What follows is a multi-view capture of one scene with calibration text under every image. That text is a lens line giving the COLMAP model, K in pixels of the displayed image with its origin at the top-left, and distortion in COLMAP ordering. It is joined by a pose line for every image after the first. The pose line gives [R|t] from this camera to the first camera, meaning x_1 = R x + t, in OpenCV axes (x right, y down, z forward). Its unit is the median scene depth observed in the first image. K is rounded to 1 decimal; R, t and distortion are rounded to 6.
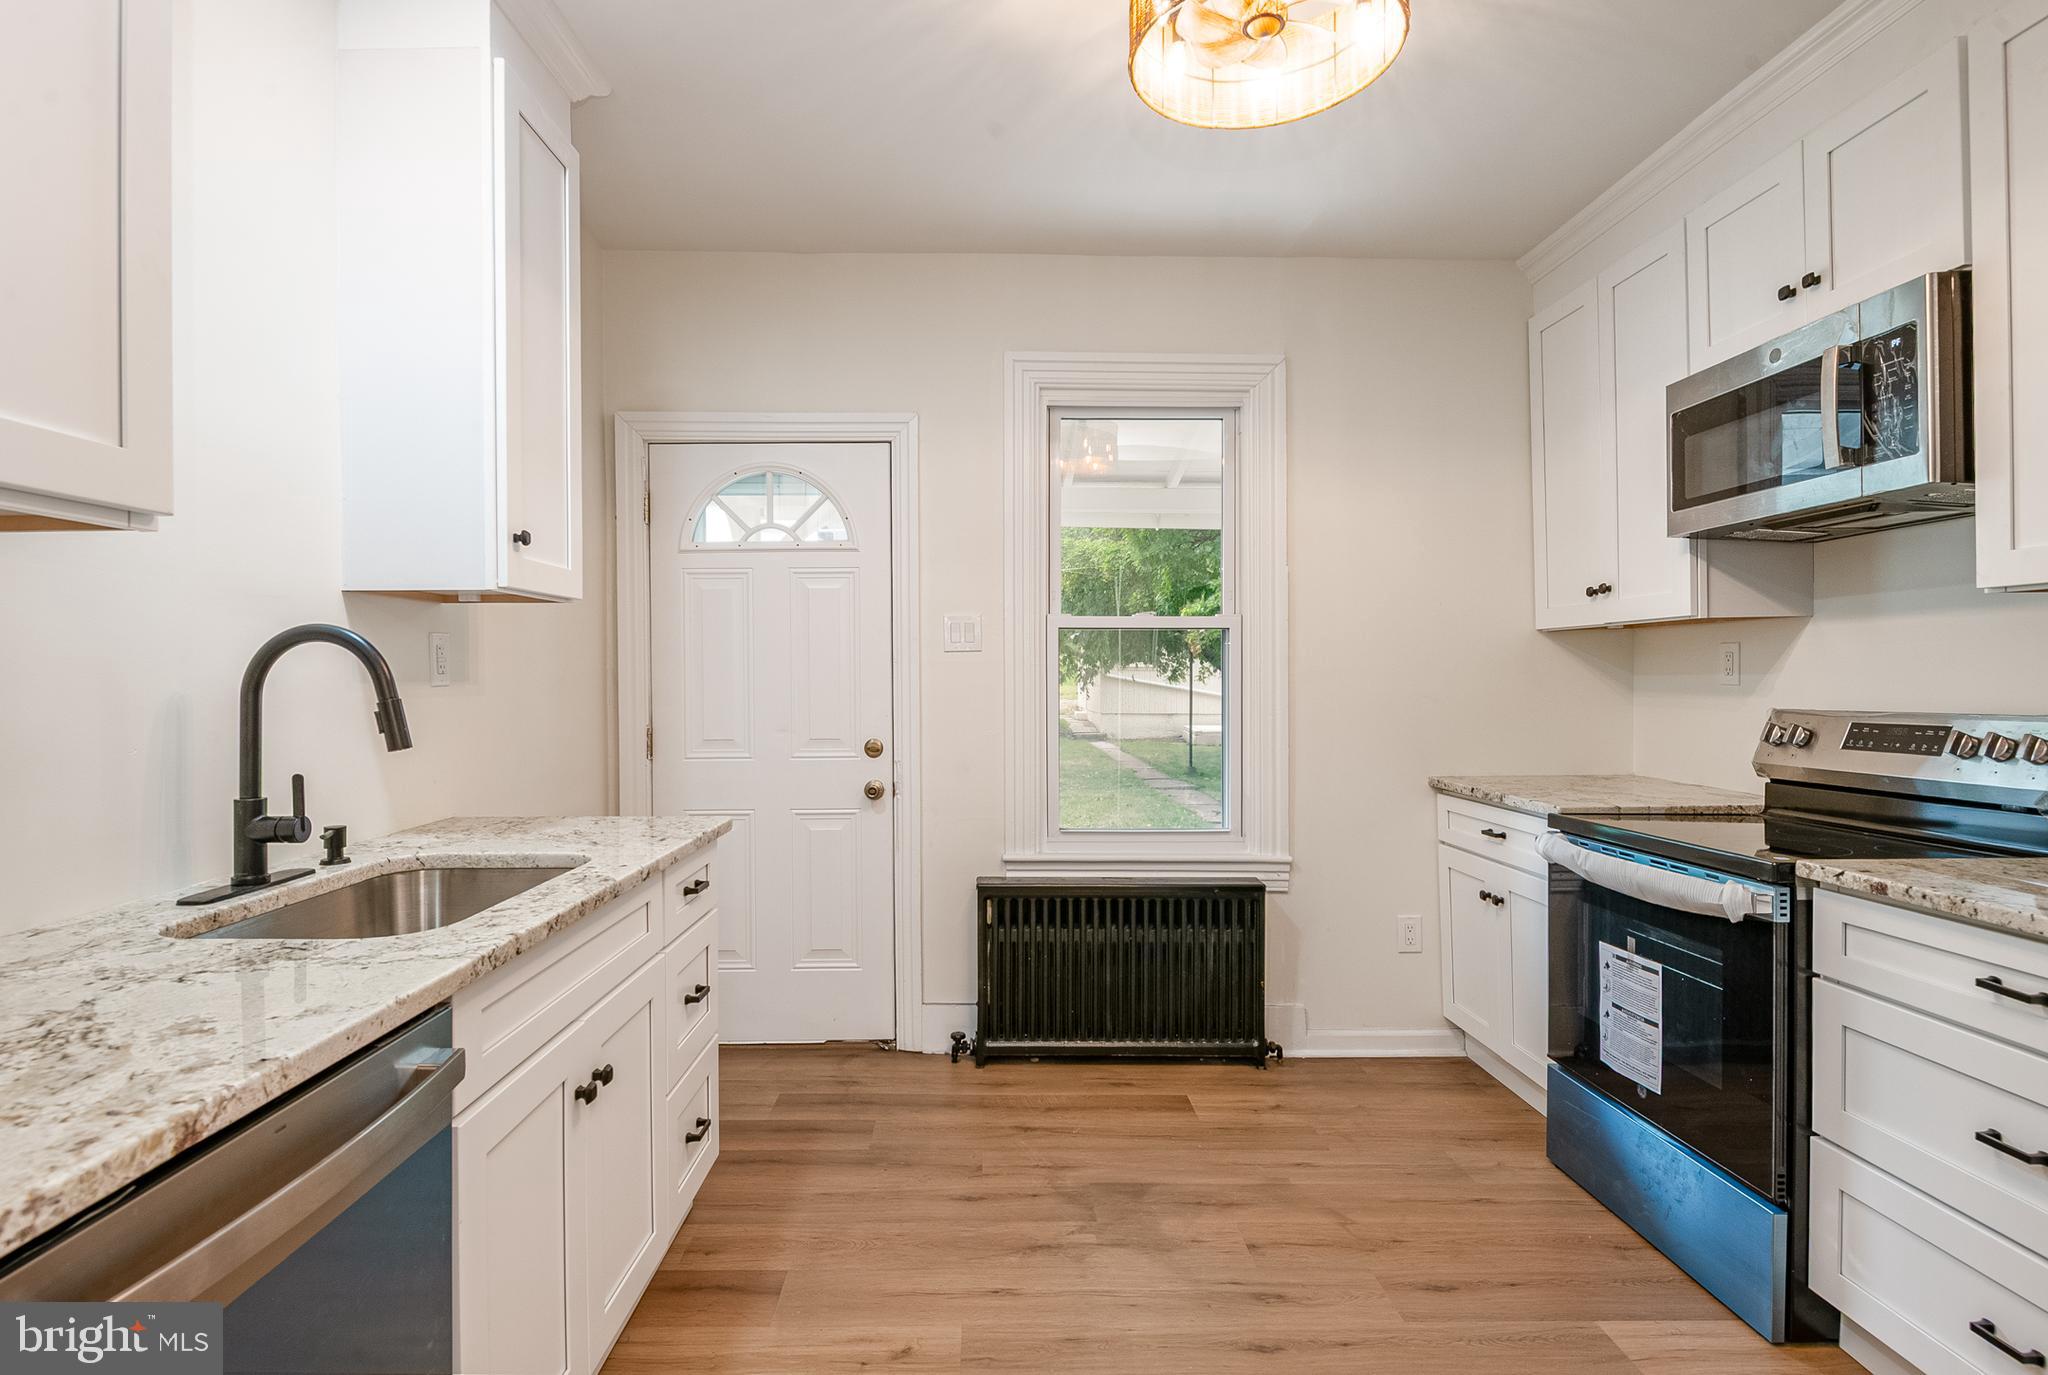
lens RADIAL K [[1001.9, 0, 993.5], [0, 1001.9, 666.1], [0, 0, 1]] dist [-0.004864, -0.003863]
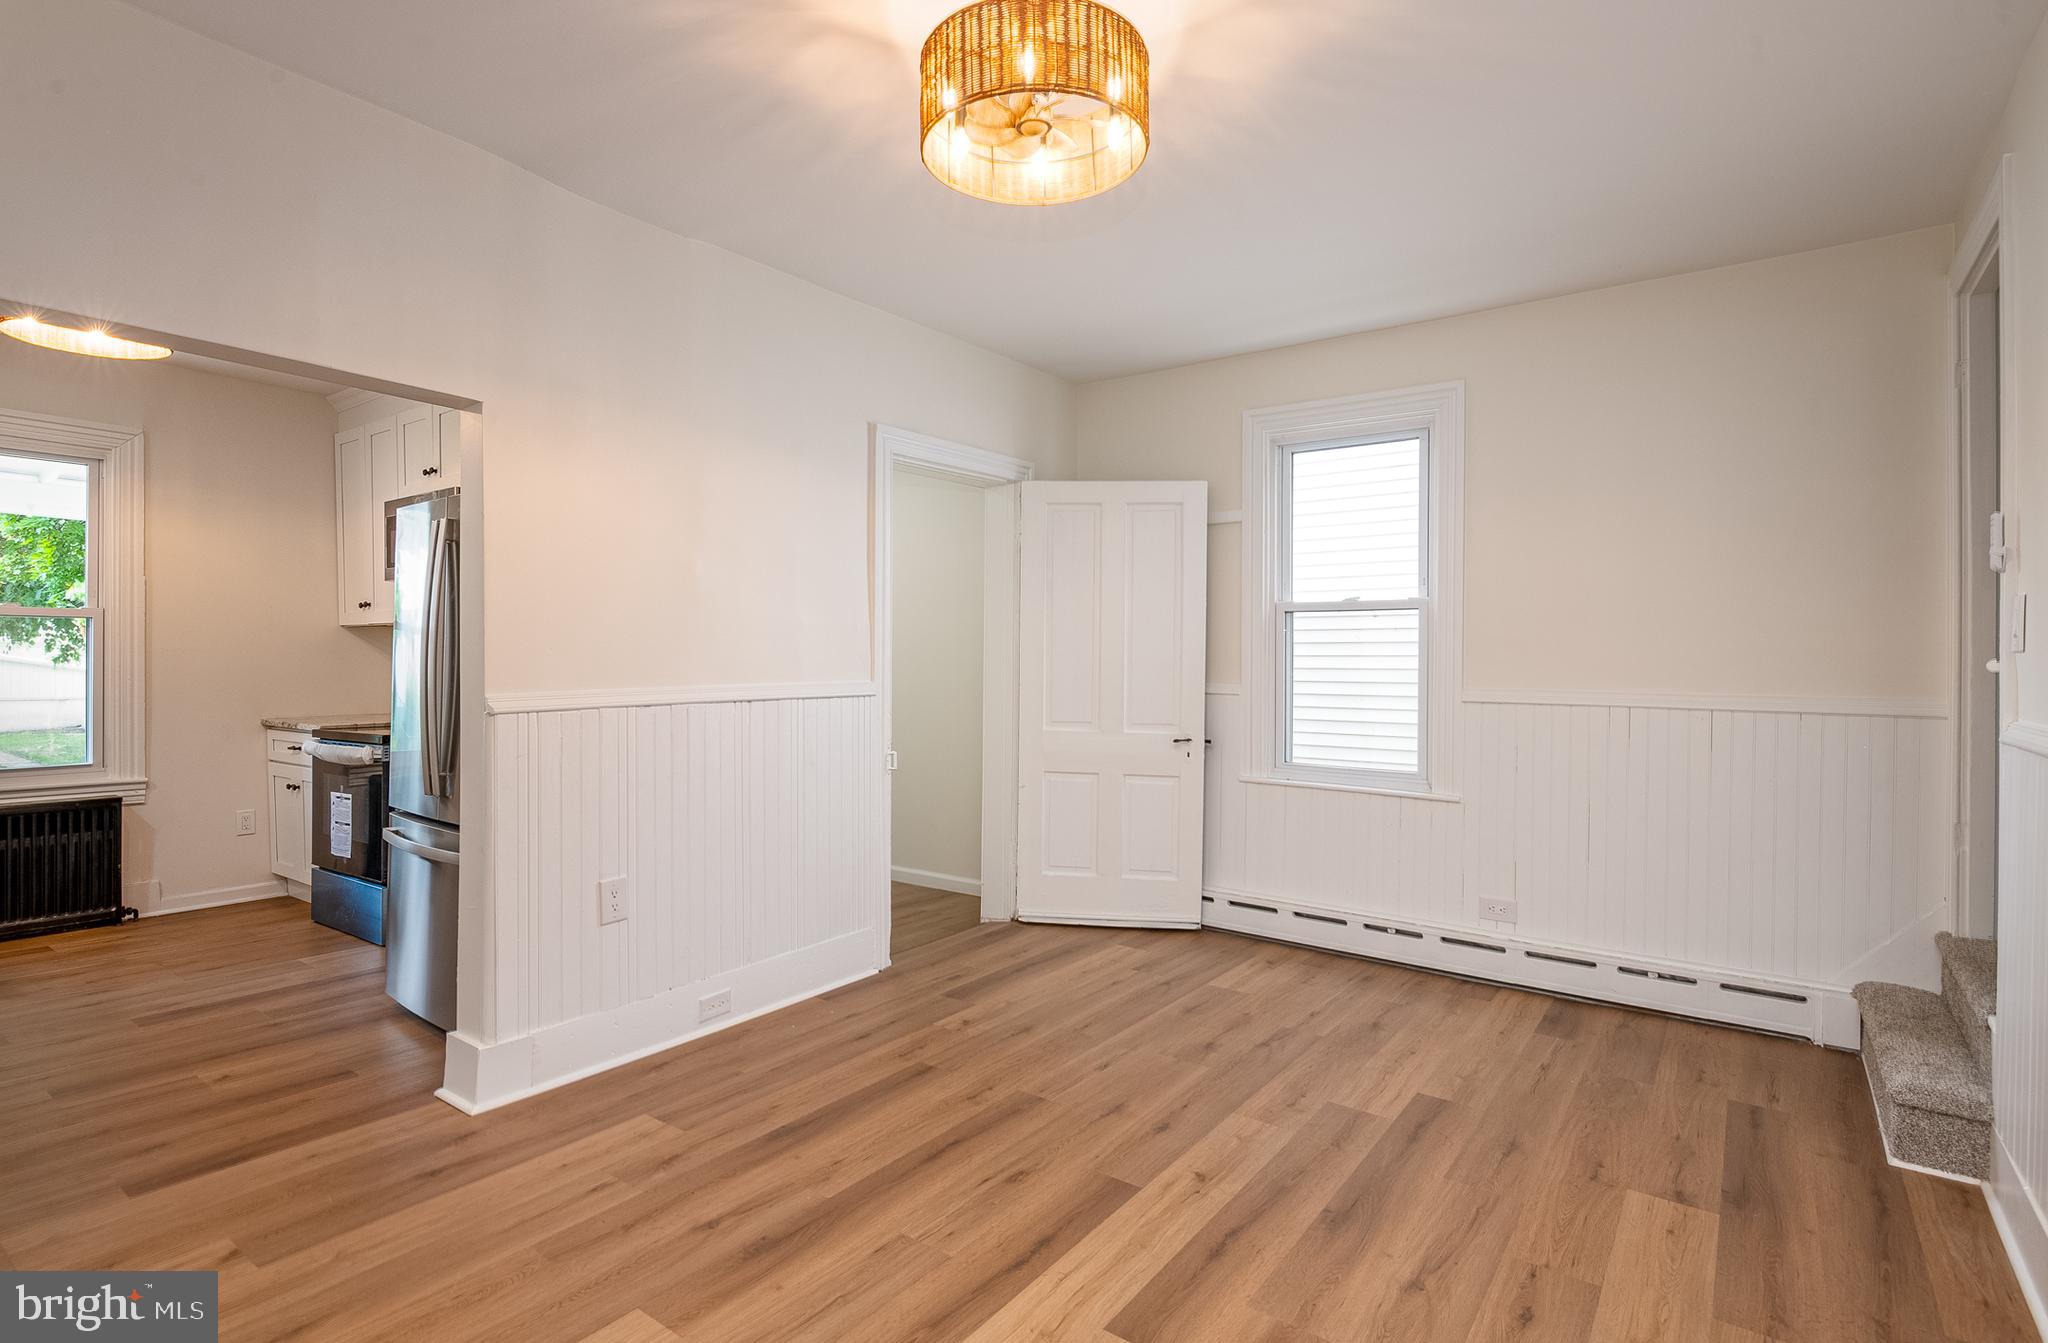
lens RADIAL K [[1006.1, 0, 980.7], [0, 1006.1, 664.3], [0, 0, 1]] dist [0.002532, -0.004295]
pose [[0.613495, 0.000930, 0.789698, -0.154492], [-0.012708, 0.999881, 0.008695, -0.001664], [-0.789596, -0.015369, 0.613434, -1.172726]]
